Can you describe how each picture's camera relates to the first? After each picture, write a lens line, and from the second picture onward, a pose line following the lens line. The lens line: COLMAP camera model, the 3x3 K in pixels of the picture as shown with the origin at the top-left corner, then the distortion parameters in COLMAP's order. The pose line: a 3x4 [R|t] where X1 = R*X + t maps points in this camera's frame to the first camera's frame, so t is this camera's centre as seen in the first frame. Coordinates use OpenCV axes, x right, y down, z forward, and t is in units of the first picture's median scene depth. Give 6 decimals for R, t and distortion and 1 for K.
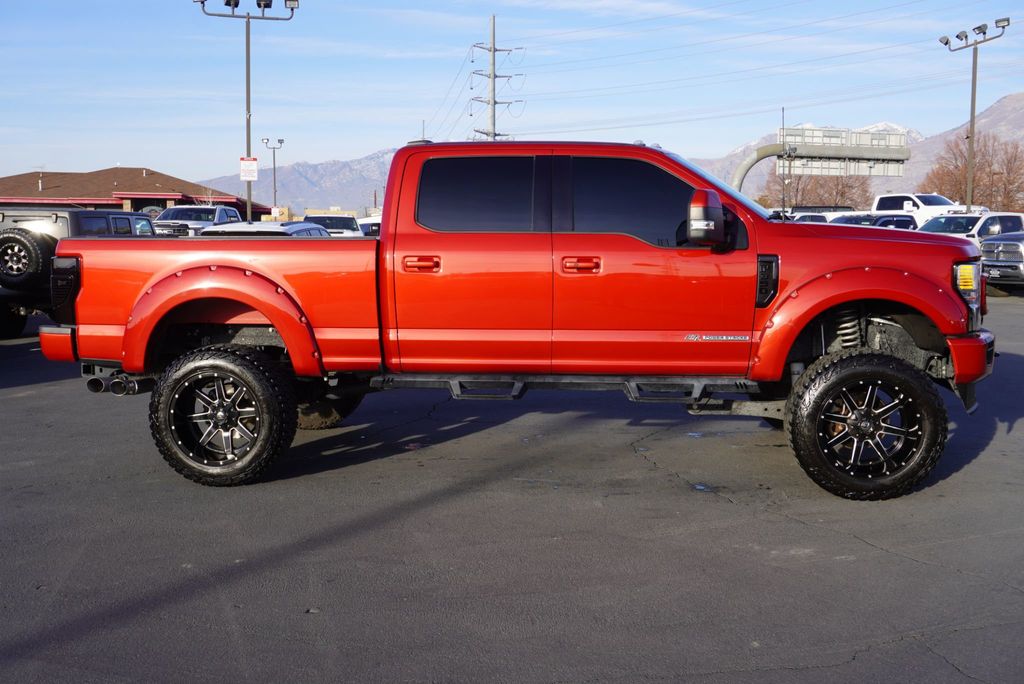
lens RADIAL K [[1044.7, 0, 491.7], [0, 1044.7, 346.5], [0, 0, 1]] dist [0.025973, 0.000000]
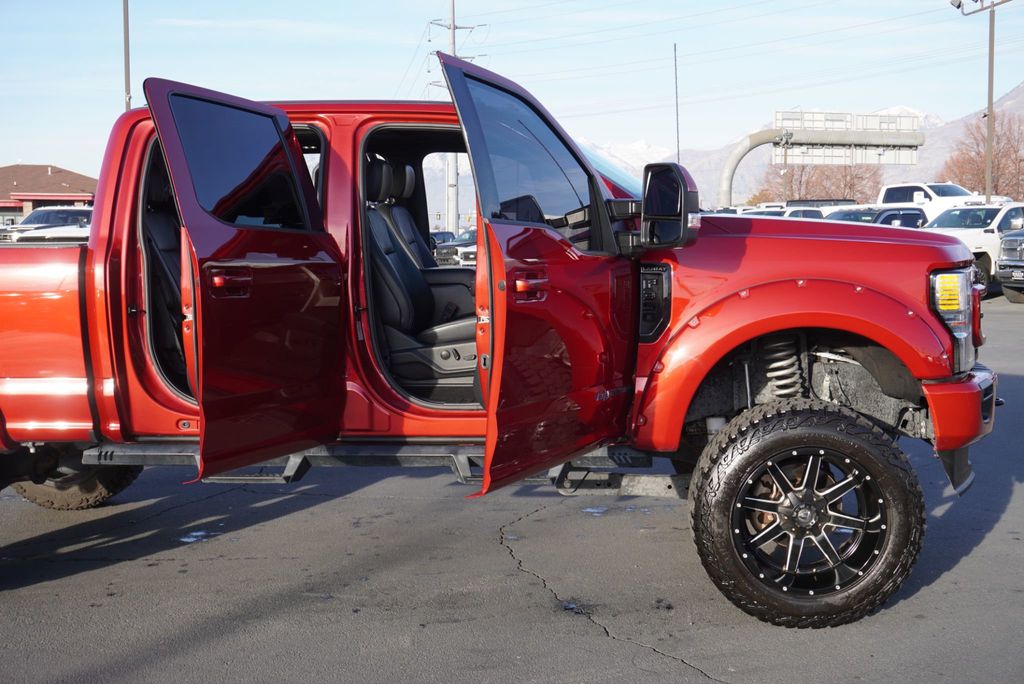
lens RADIAL K [[1124.0, 0, 512.5], [0, 1124.0, 337.9], [0, 0, 1]] dist [0.033352, 0.000000]
pose [[0.999780, -0.013812, 0.015790, 0.141690], [0.014073, 0.999764, -0.016556, -0.025580], [-0.015558, 0.016775, 0.999738, 0.248074]]
